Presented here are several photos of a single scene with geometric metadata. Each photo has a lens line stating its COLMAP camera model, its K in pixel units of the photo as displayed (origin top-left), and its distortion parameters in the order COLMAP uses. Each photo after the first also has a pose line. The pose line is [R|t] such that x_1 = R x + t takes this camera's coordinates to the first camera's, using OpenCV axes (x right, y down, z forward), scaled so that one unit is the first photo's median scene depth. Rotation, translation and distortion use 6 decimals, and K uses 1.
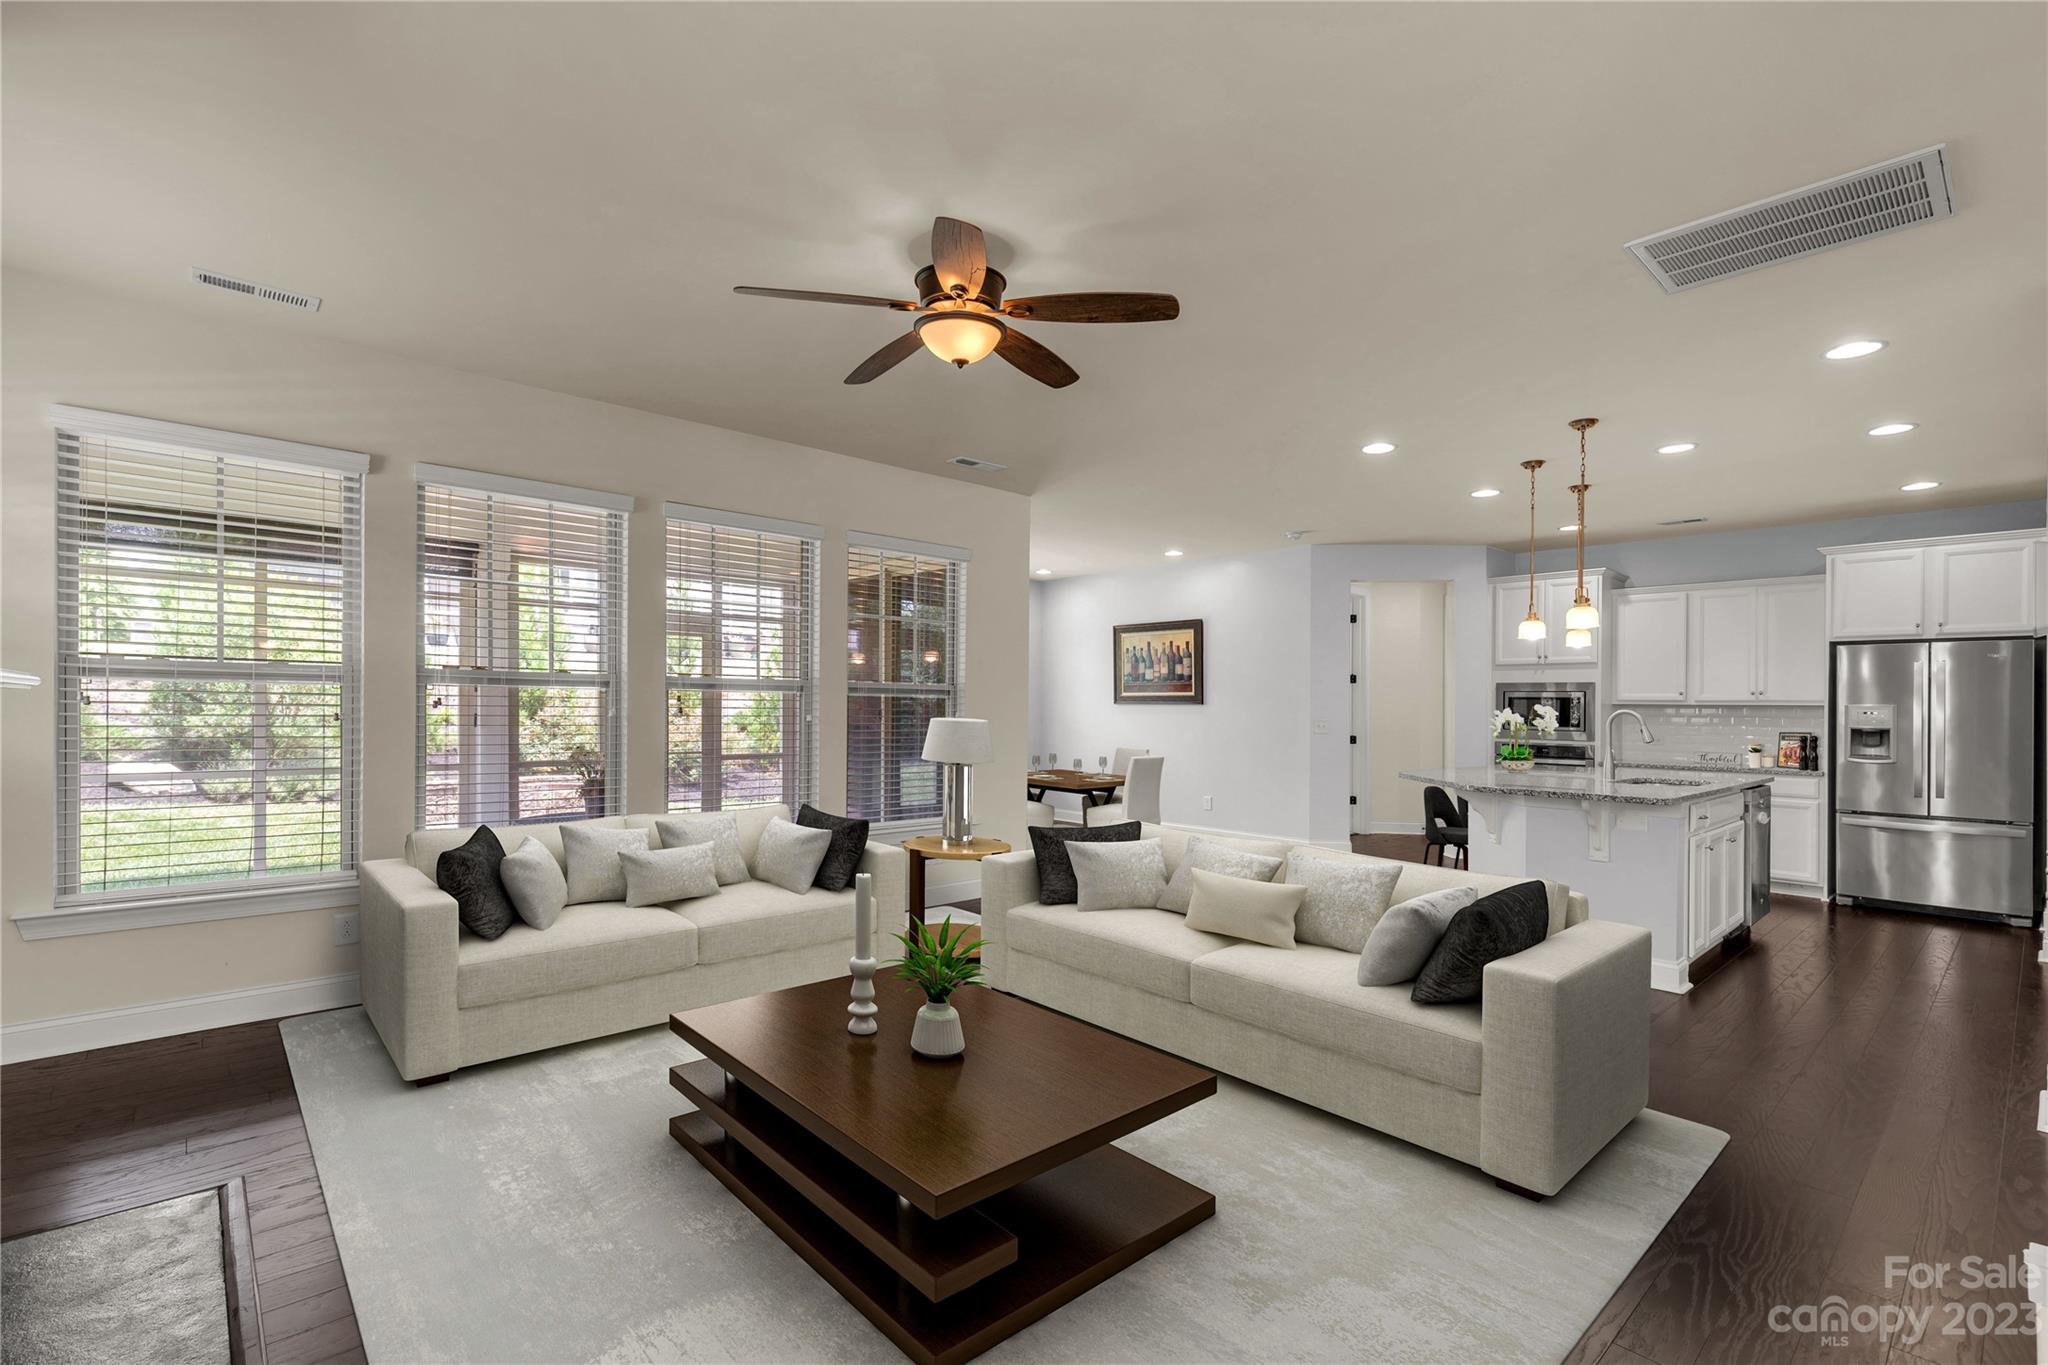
lens RADIAL K [[929.0, 0, 1021.0], [0, 929.0, 716.6], [0, 0, 1]] dist [-0.000352, 0.000064]
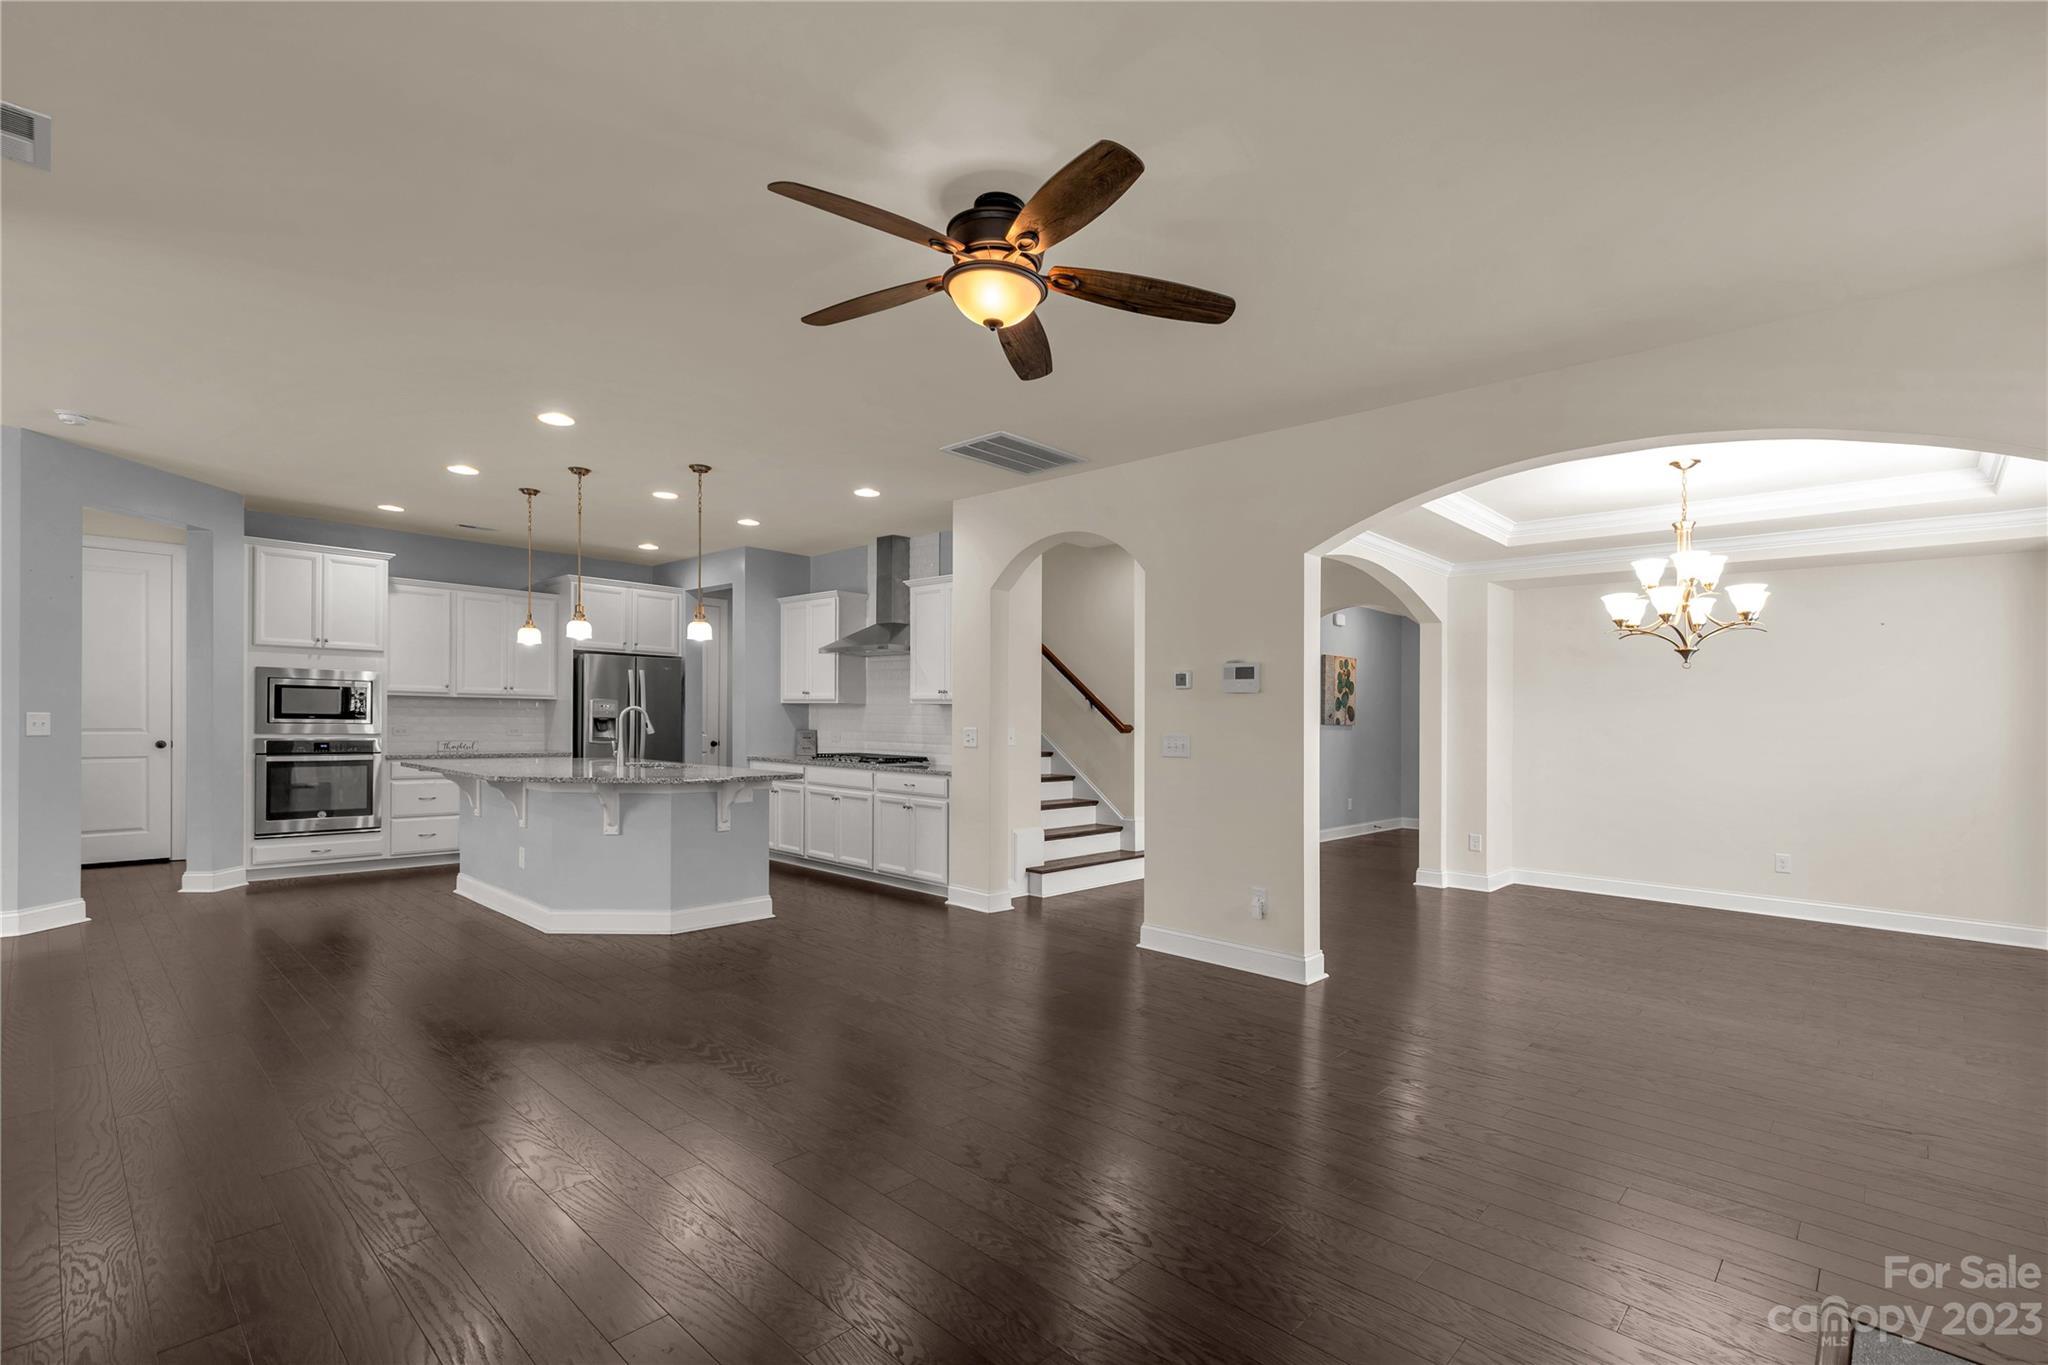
lens RADIAL K [[929.0, 0, 1021.0], [0, 929.0, 716.6], [0, 0, 1]] dist [-0.000352, 0.000064]
pose [[-0.074766, -0.011114, 0.997139, -0.392246], [-0.006417, 0.999923, 0.010664, -0.005806], [-0.997180, -0.005602, -0.074831, 0.424303]]
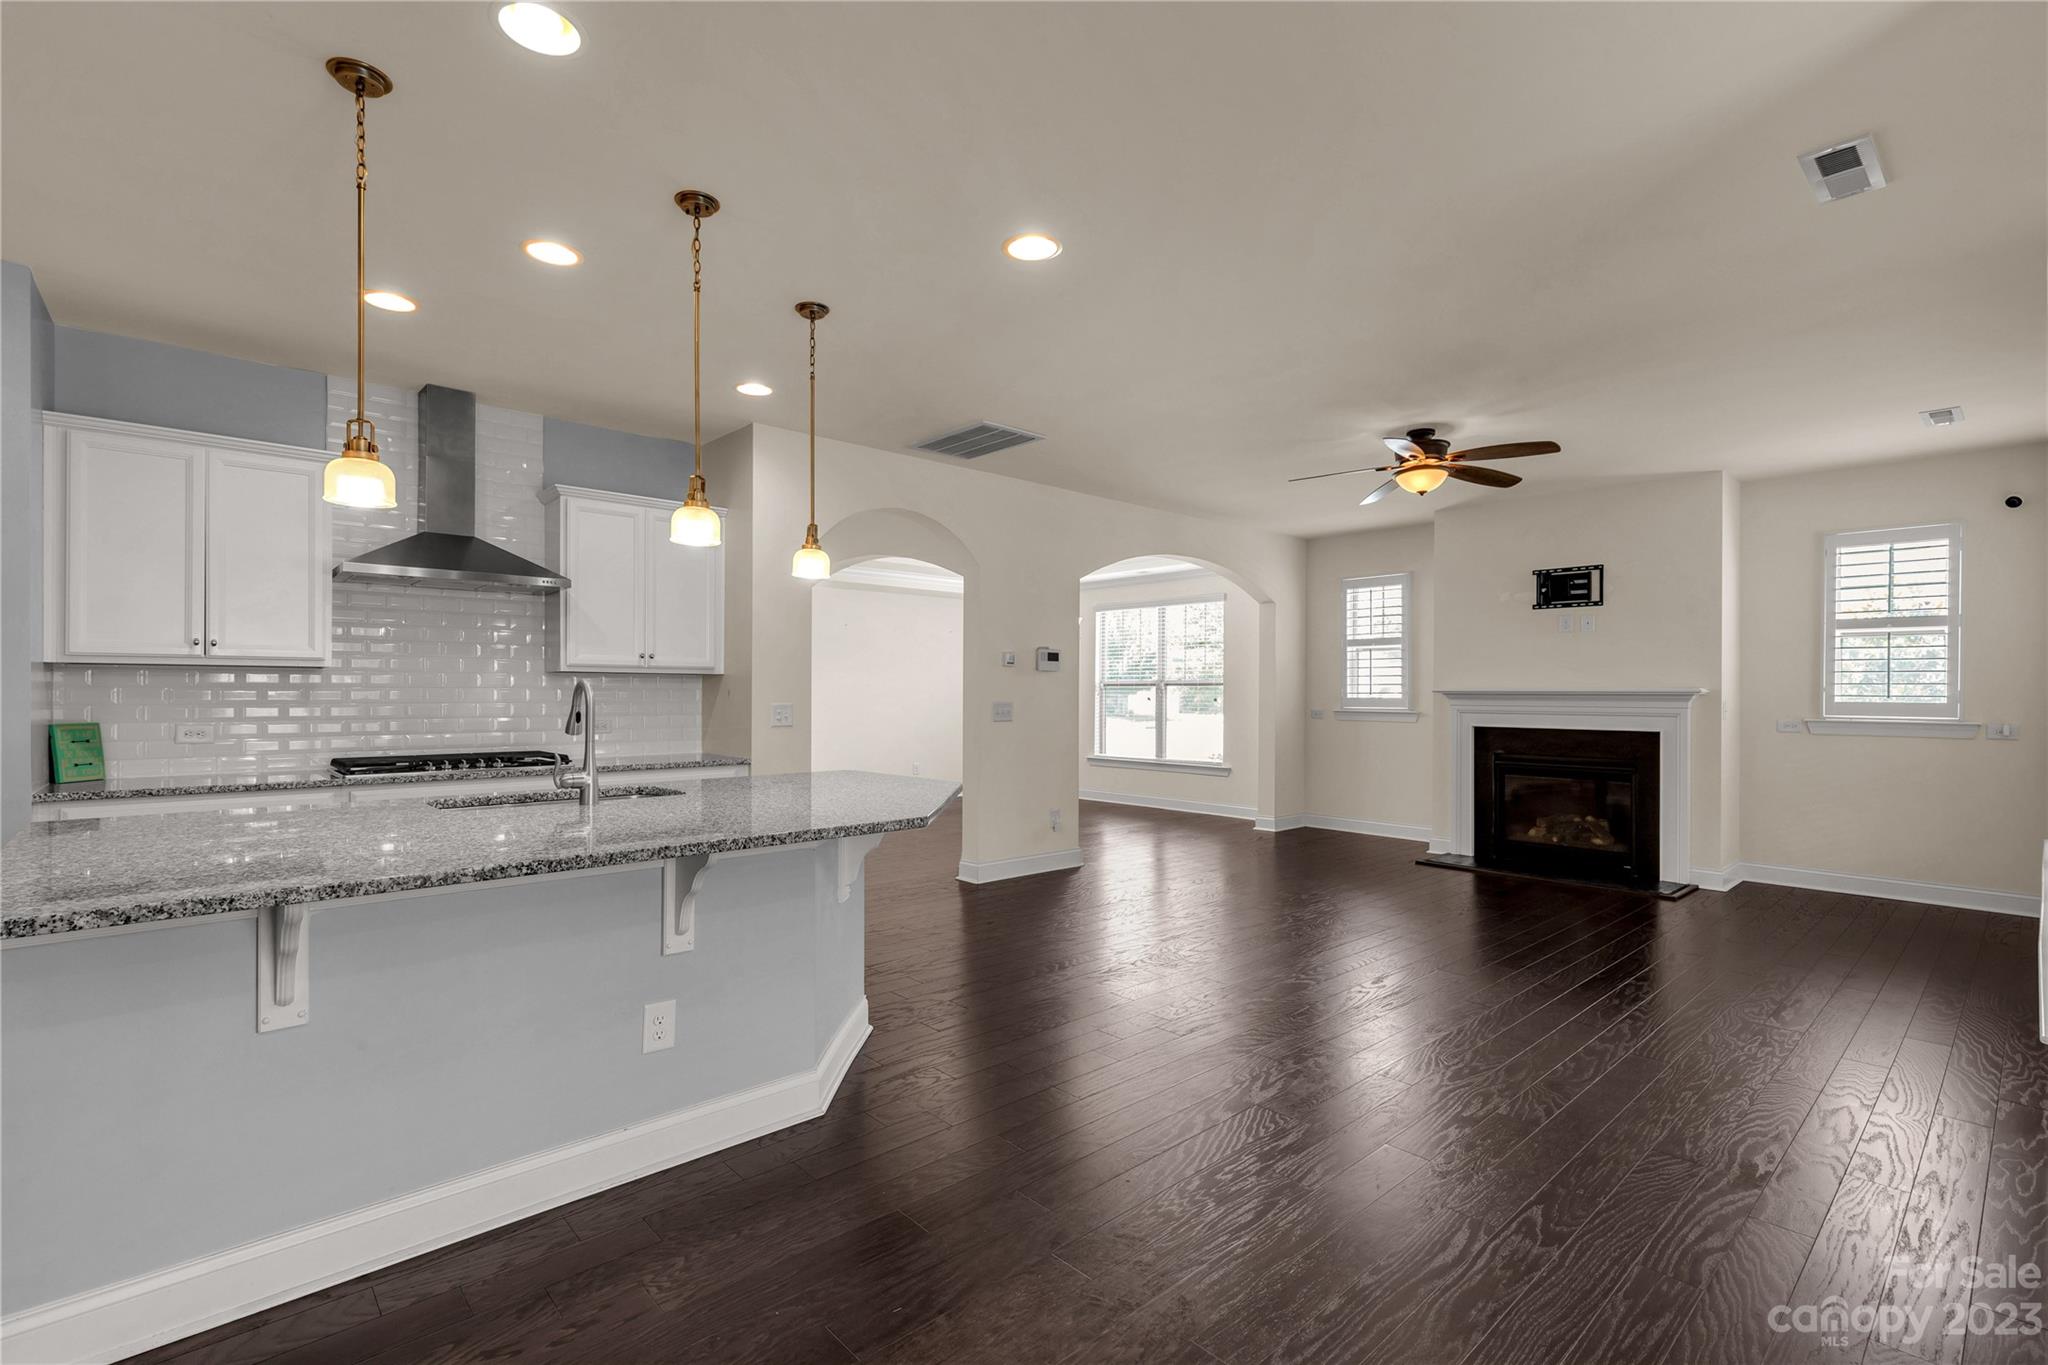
lens RADIAL K [[917.7, 0, 1004.1], [0, 917.7, 682.0], [0, 0, 1]] dist [-0.001248, -0.000262]
pose [[-0.999679, -0.015263, 0.020211, 0.263055], [-0.015211, 0.999881, 0.002733, -0.007249], [-0.020250, 0.002425, -0.999792, 1.100392]]
